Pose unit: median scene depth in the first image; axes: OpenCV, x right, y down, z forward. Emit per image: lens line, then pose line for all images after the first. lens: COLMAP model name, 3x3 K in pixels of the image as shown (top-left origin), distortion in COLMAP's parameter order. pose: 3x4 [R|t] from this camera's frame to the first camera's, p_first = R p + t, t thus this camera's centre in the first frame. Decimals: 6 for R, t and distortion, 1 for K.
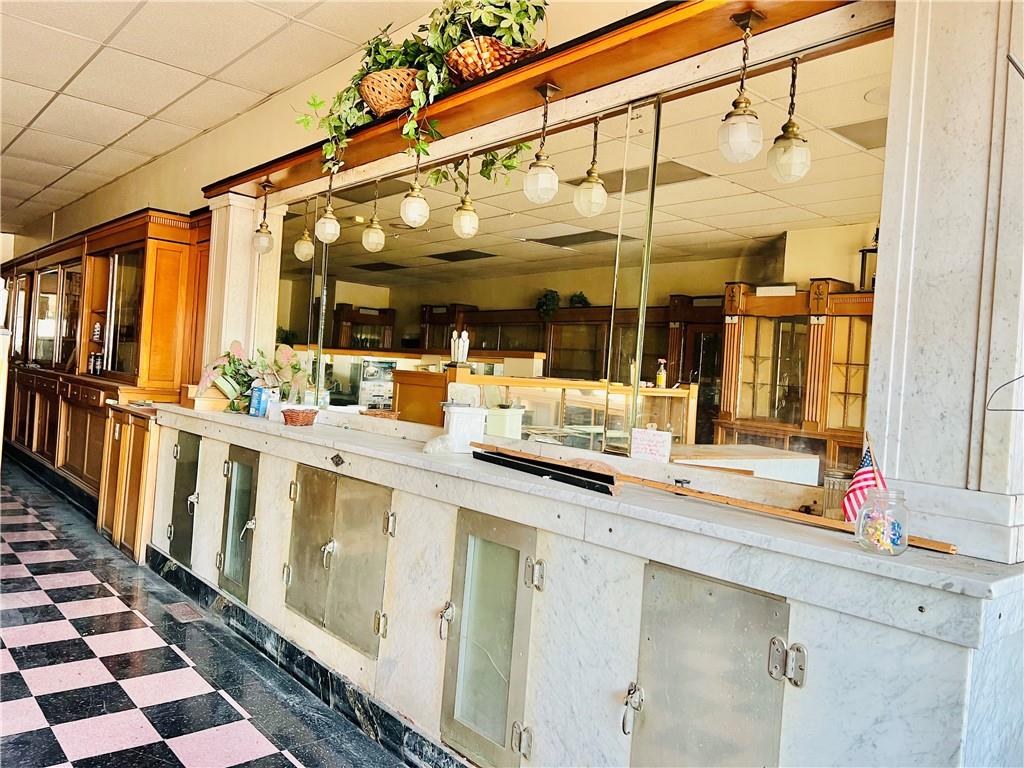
lens RADIAL K [[776.1, 0, 514.2], [0, 776.1, 386.7], [0, 0, 1]] dist [0.027993, -0.030585]
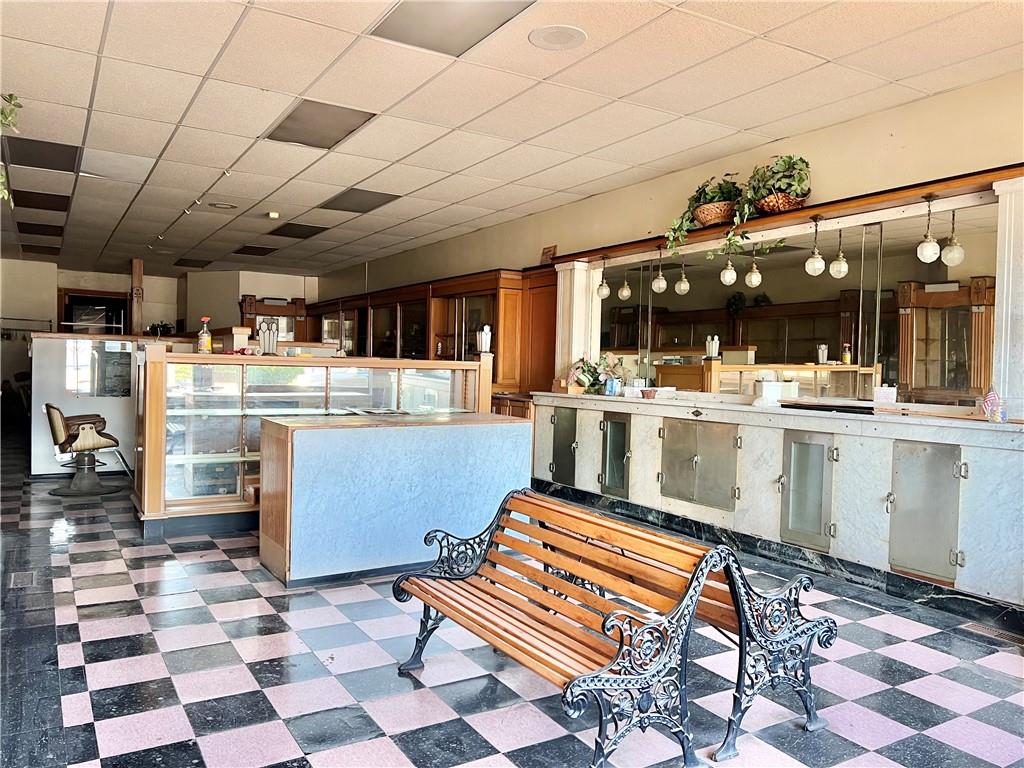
lens RADIAL K [[776.1, 0, 501.3], [0, 776.1, 388.0], [0, 0, 1]] dist [0.027993, -0.030585]
pose [[0.981411, -0.043798, -0.186855, -0.344078], [0.046102, 0.998905, 0.008001, -0.004212], [0.186300, -0.016466, 0.982355, -0.963917]]
